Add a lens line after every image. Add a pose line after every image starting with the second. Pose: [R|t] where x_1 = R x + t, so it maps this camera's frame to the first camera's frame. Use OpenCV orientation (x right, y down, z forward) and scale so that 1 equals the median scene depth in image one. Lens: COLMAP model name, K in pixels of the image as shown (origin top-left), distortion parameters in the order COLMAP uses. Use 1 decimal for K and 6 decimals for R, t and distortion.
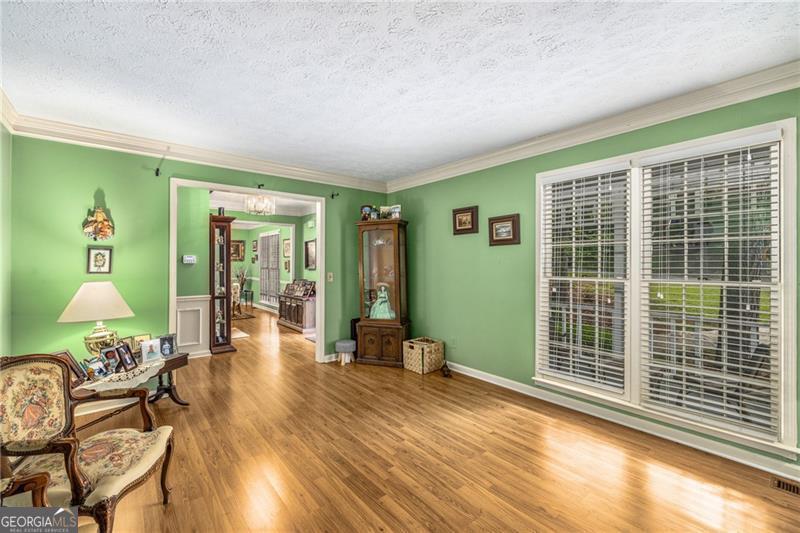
lens RADIAL K [[345.1, 0, 397.1], [0, 345.1, 265.0], [0, 0, 1]] dist [0.001898, 0.000361]
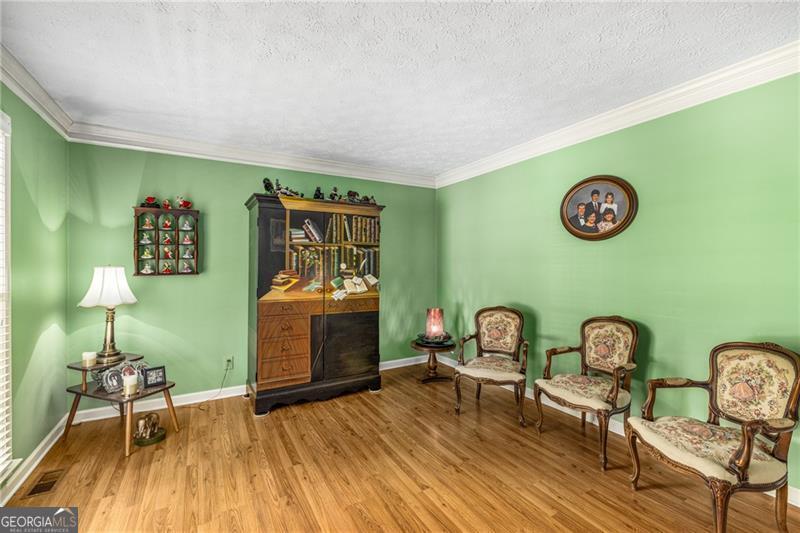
lens RADIAL K [[345.1, 0, 397.1], [0, 345.1, 265.0], [0, 0, 1]] dist [0.001898, 0.000361]
pose [[-0.987879, -0.006478, 0.155089, -0.026423], [-0.005529, 0.999963, 0.006549, 0.000439], [-0.155126, 0.005612, -0.987879, 0.871761]]
